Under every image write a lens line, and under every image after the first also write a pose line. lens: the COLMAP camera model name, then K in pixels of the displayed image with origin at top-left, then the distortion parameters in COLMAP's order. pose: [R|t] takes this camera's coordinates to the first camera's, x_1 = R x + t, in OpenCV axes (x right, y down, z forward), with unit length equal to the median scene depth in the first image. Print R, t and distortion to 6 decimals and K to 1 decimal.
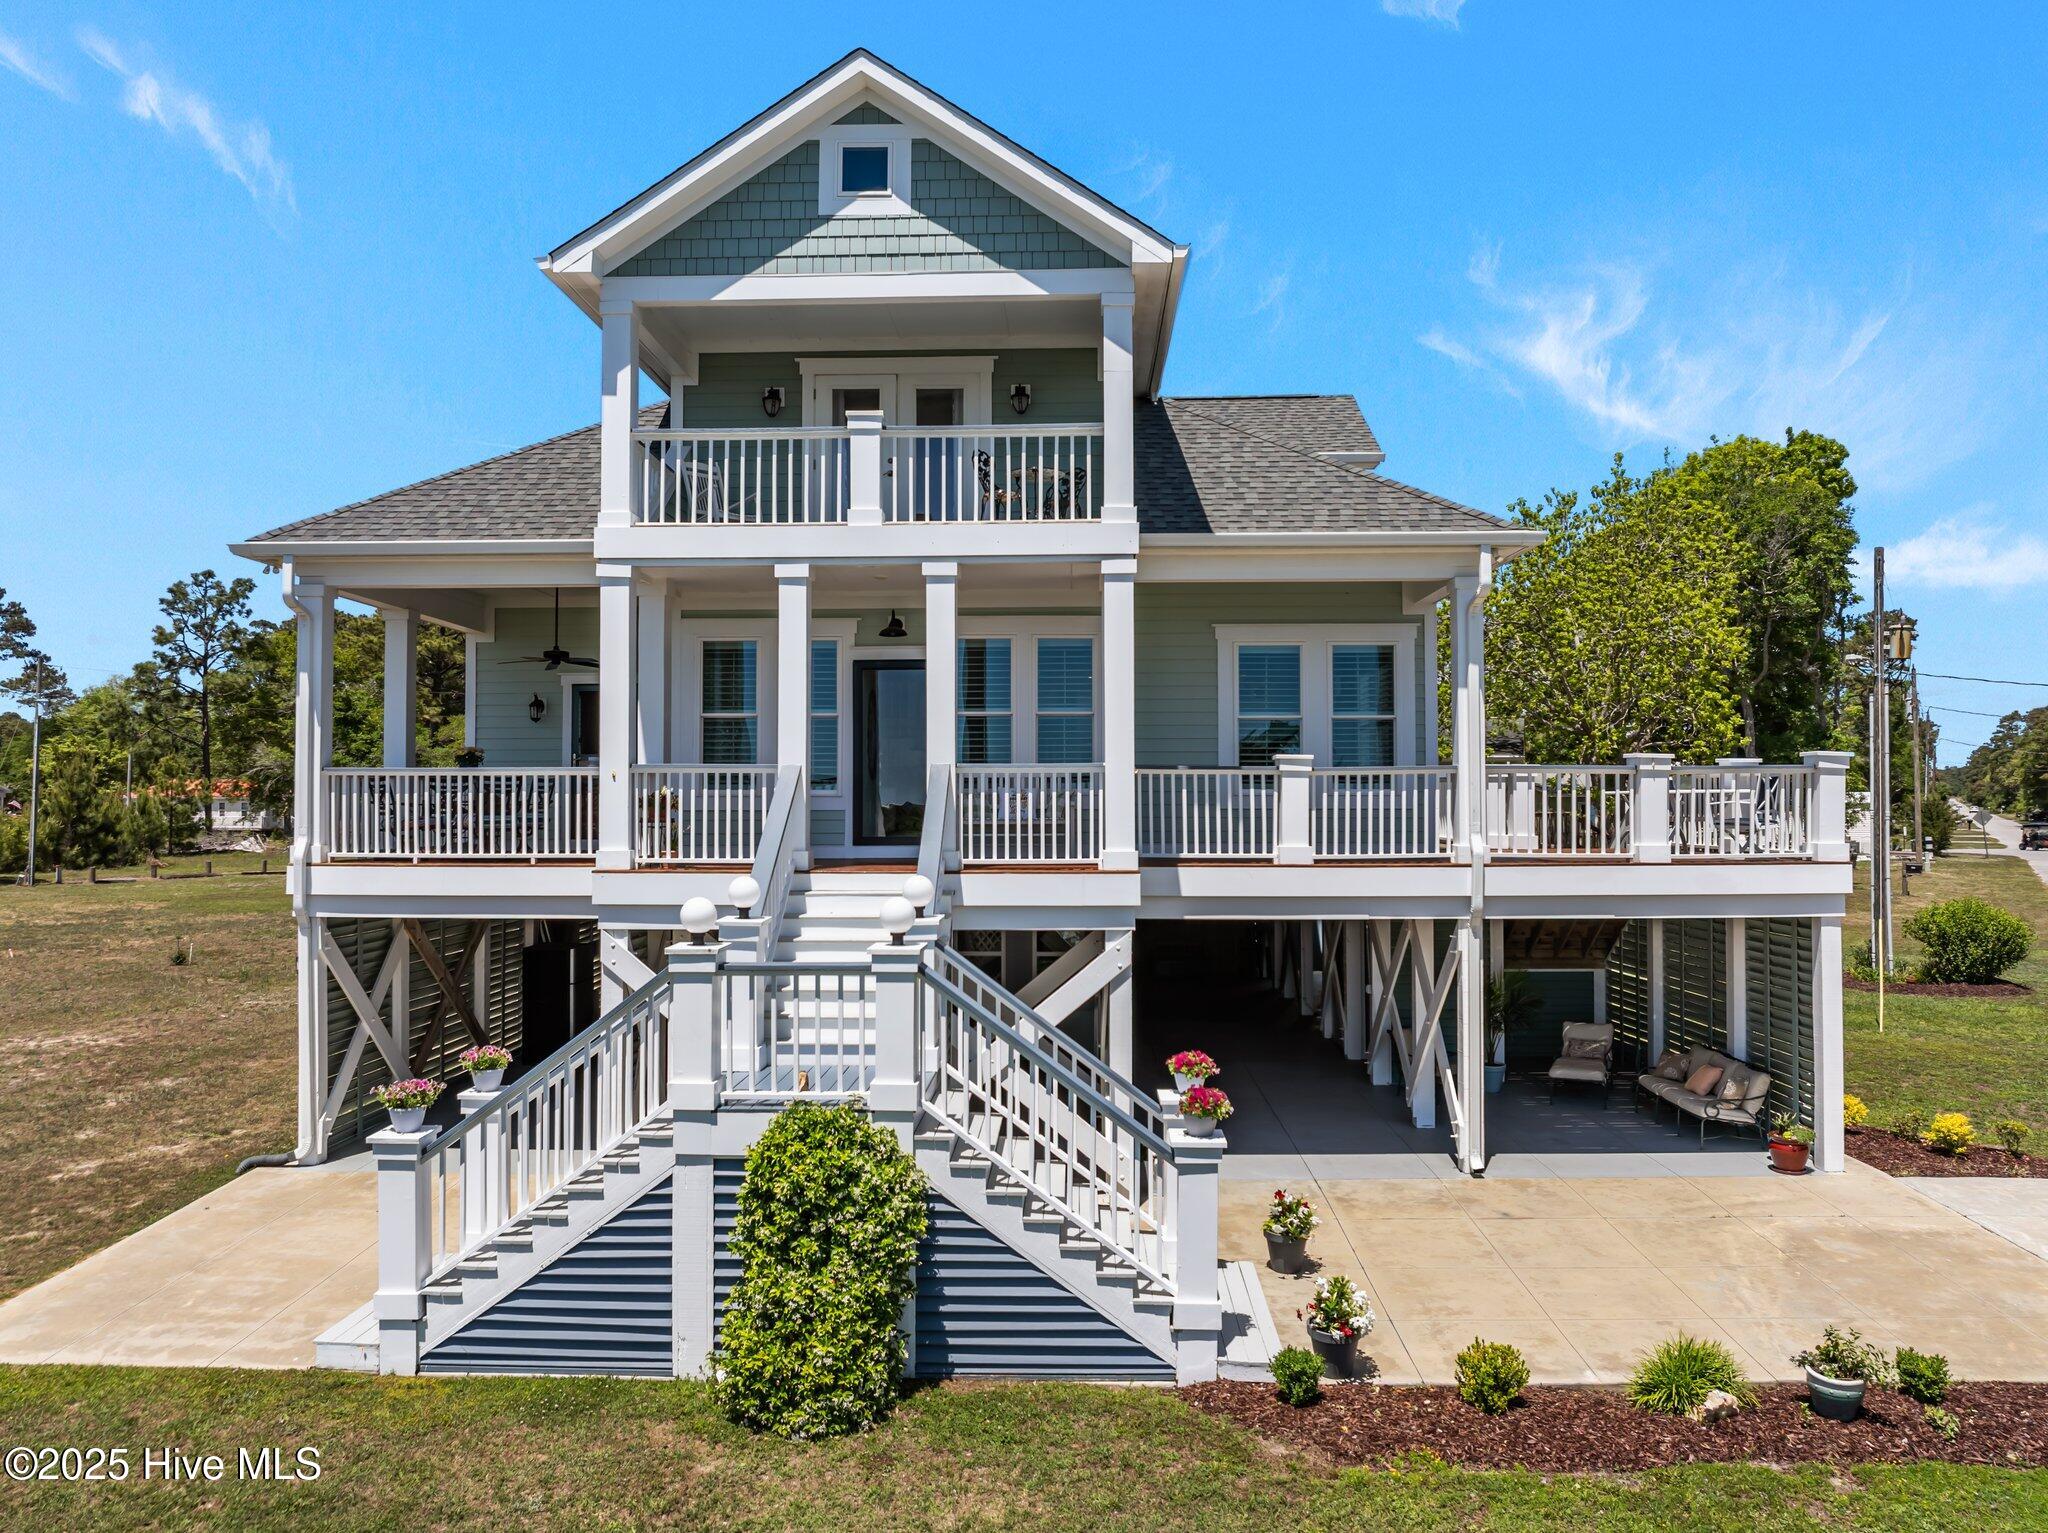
lens RADIAL K [[1437.6, 0, 1027.7], [0, 1437.6, 754.3], [0, 0, 1]] dist [-0.031620, -0.002573]
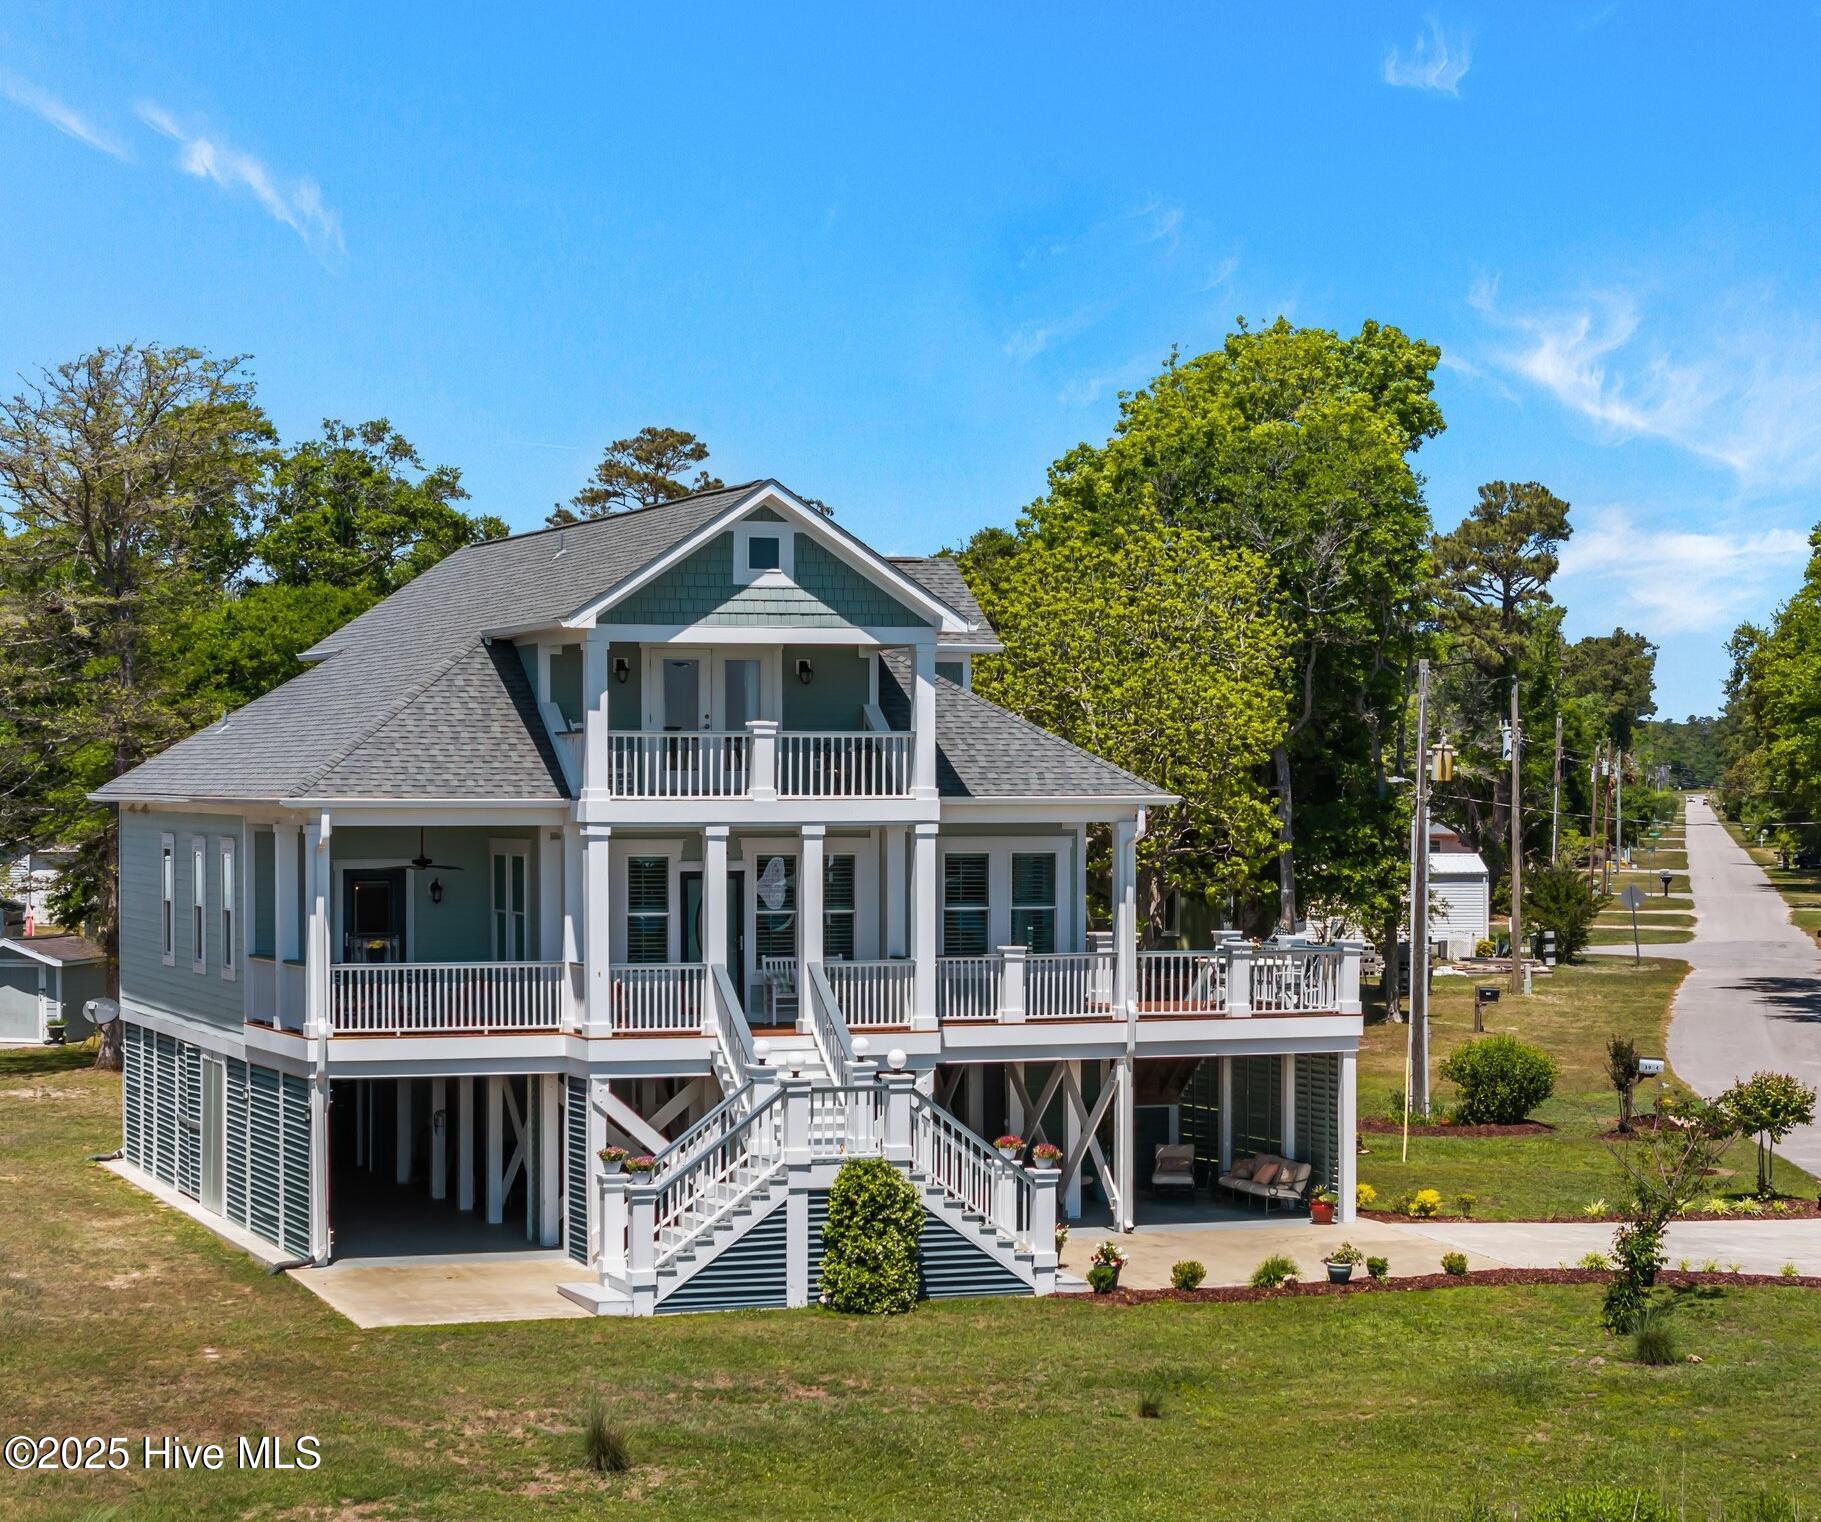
lens RADIAL K [[4156.8, 0, 910.5], [0, 4156.8, 761.0], [0, 0, 1]] dist [-0.053383, -0.111091]
pose [[0.926989, 0.002686, 0.375080, -1.564725], [-0.012733, 0.999623, 0.024310, -0.303402], [-0.374873, -0.027311, 0.926674, -2.986385]]
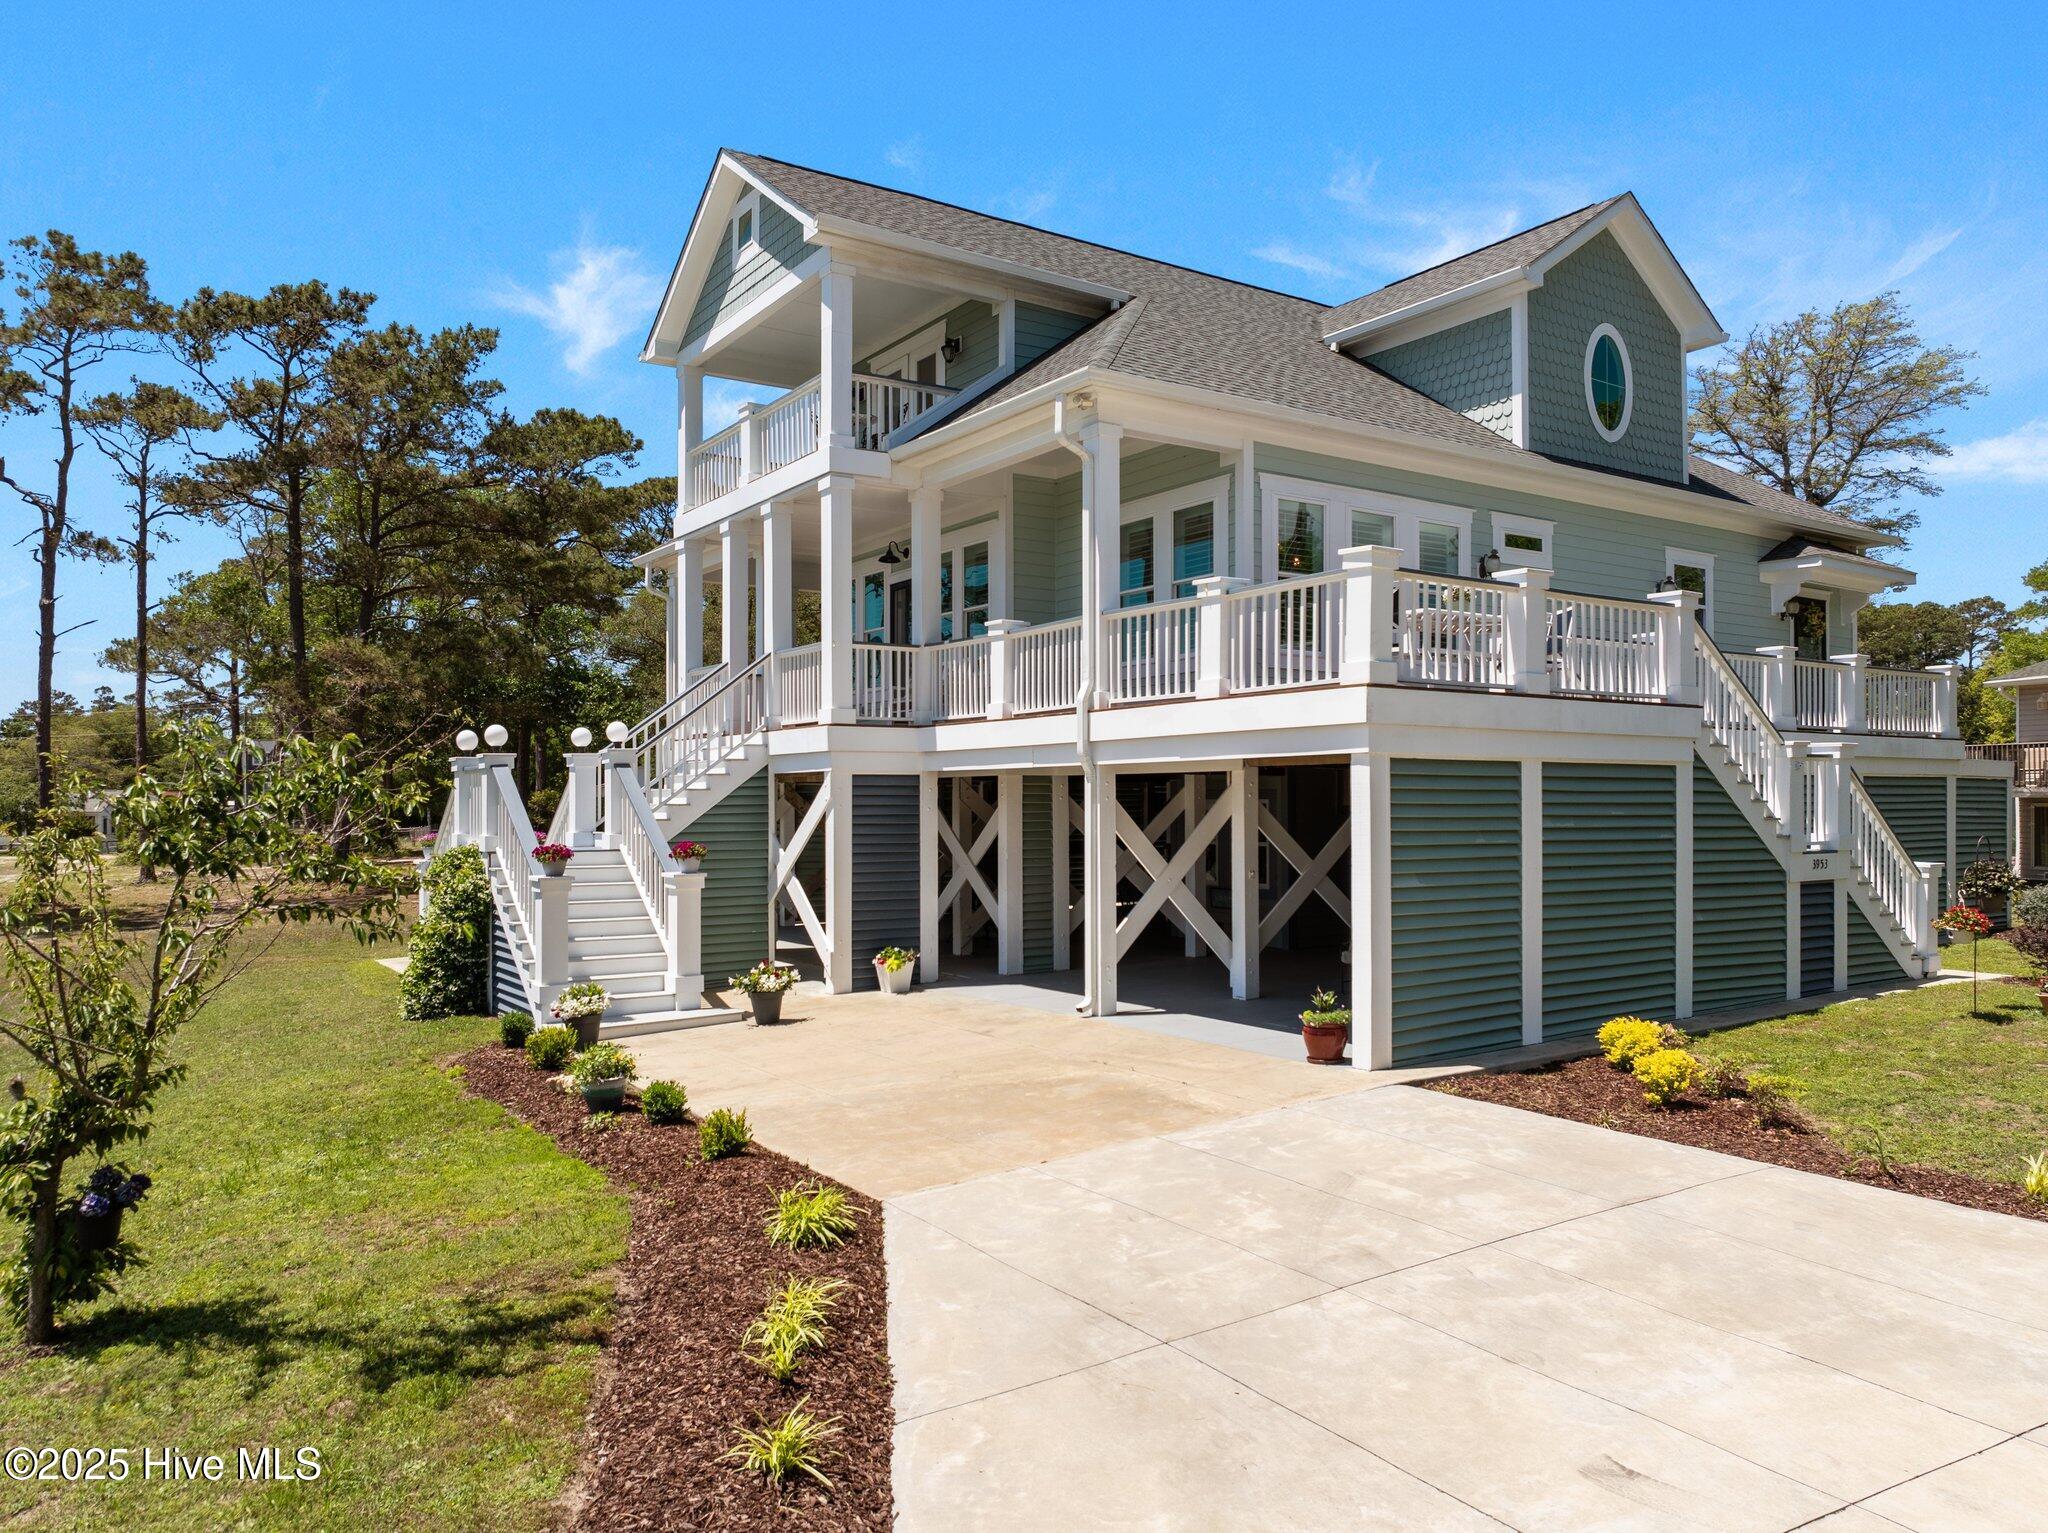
lens RADIAL K [[1433.5, 0, 1032.5], [0, 1433.5, 805.9], [0, 0, 1]] dist [-0.019126, 0.000292]
pose [[0.583089, 0.002029, -0.812406, 1.178169], [0.027897, 0.999357, 0.022518, 0.127449], [0.811929, -0.035794, 0.582657, 0.400095]]
